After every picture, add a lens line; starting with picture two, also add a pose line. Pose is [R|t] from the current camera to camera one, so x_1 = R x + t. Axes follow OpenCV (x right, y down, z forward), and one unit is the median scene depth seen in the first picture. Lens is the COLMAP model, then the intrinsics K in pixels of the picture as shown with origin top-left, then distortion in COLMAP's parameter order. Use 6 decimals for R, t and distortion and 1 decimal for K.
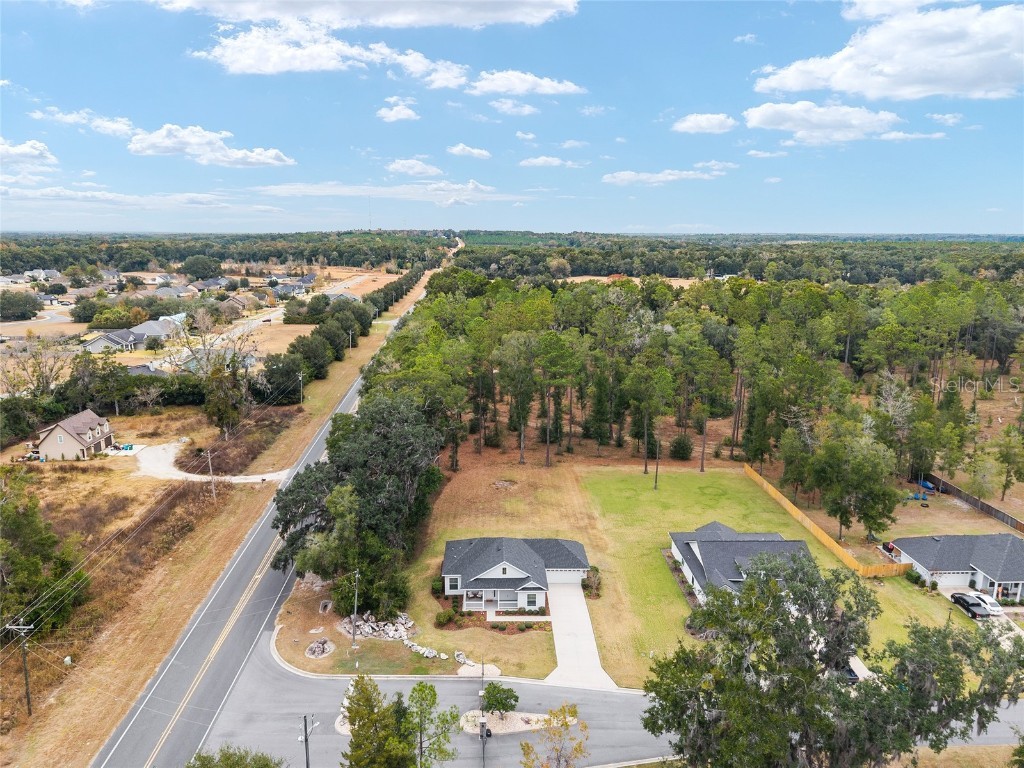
lens RADIAL K [[686.0, 0, 511.0], [0, 686.0, 381.1], [0, 0, 1]] dist [0.018223, -0.012336]
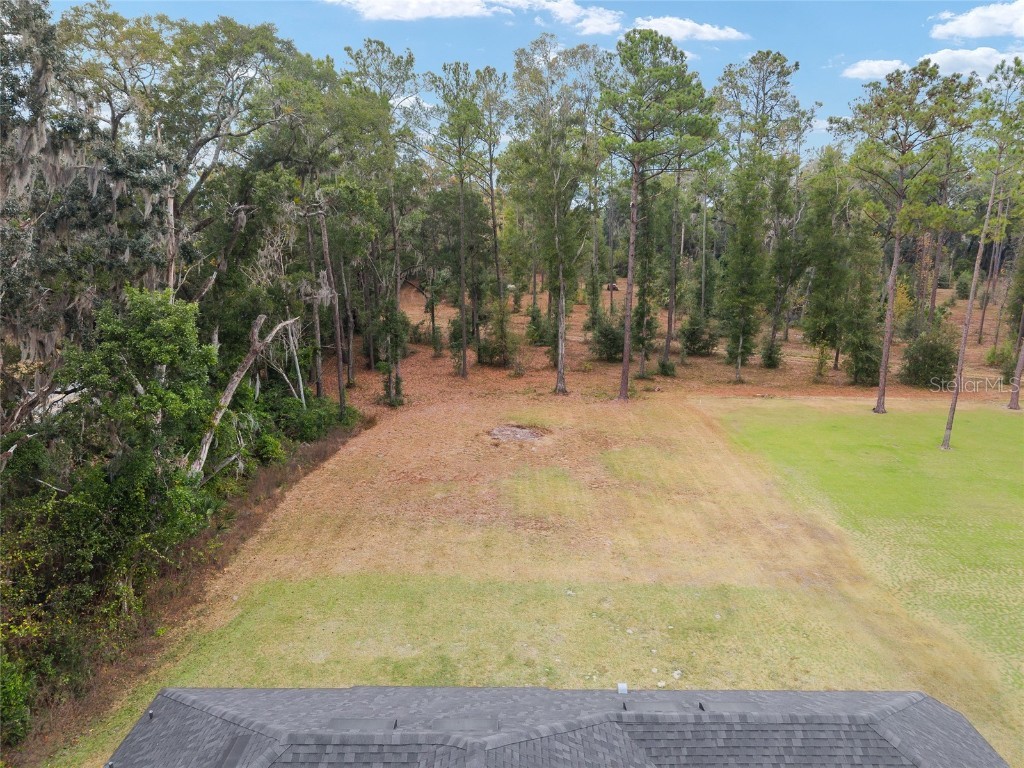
lens RADIAL K [[686.0, 0, 507.4], [0, 686.0, 382.1], [0, 0, 1]] dist [0.018223, -0.012336]
pose [[0.999249, -0.001585, -0.038722, -0.000582], [0.002076, 0.999918, 0.012644, 0.168964], [0.038699, -0.012715, 0.999170, 0.910803]]
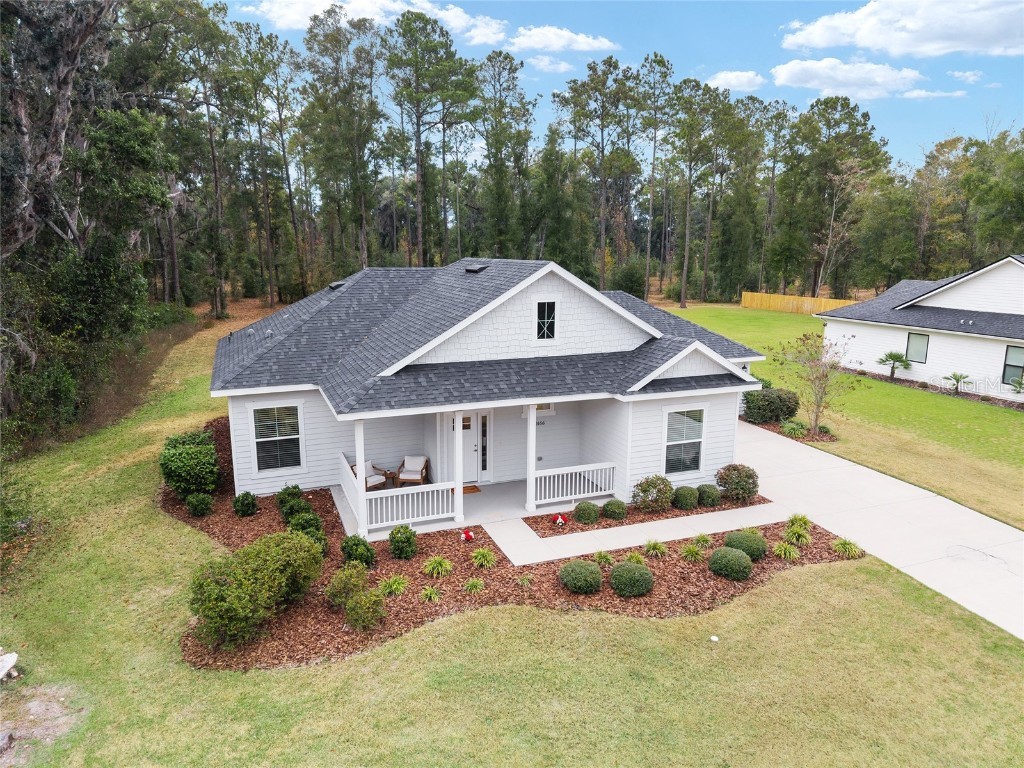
lens RADIAL K [[686.0, 0, 508.5], [0, 686.0, 386.2], [0, 0, 1]] dist [0.018223, -0.012336]
pose [[0.941080, -0.074847, 0.329797, -0.085000], [0.079479, 0.996836, -0.000564, 0.284499], [-0.328712, 0.026743, 0.944052, 0.782740]]
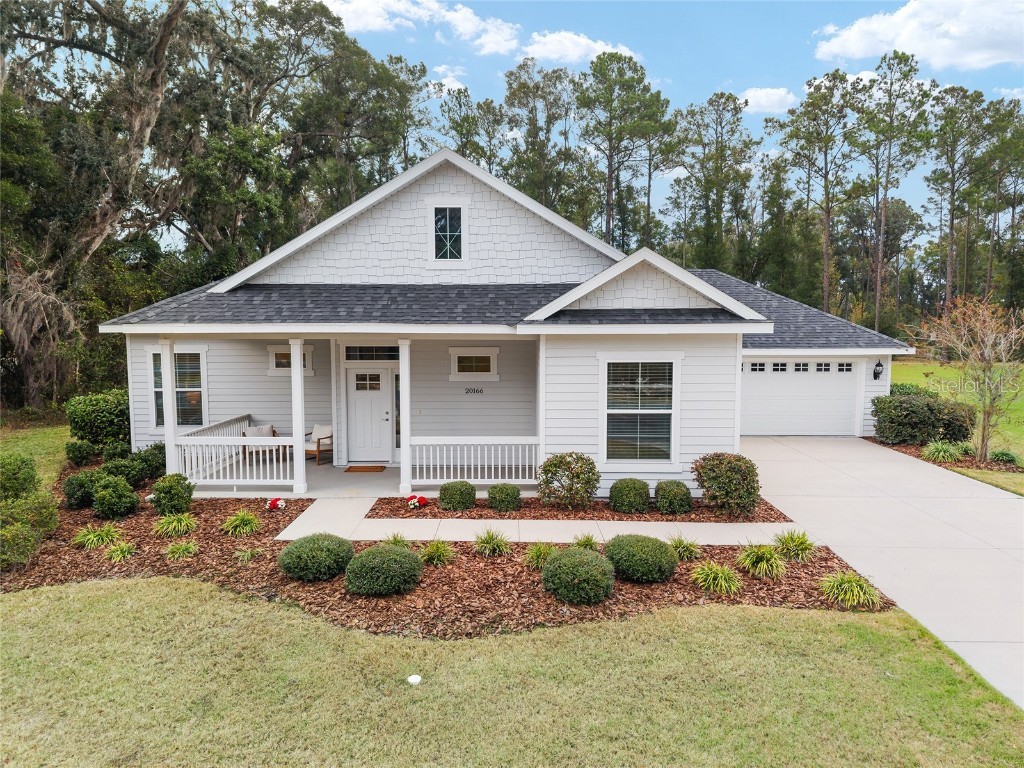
lens RADIAL K [[686.0, 0, 505.6], [0, 686.0, 389.7], [0, 0, 1]] dist [0.018223, -0.012336]
pose [[0.999024, -0.007612, -0.043511, 0.009077], [0.001979, 0.991763, -0.128074, 0.317298], [0.044127, 0.127863, 0.990810, 0.825701]]
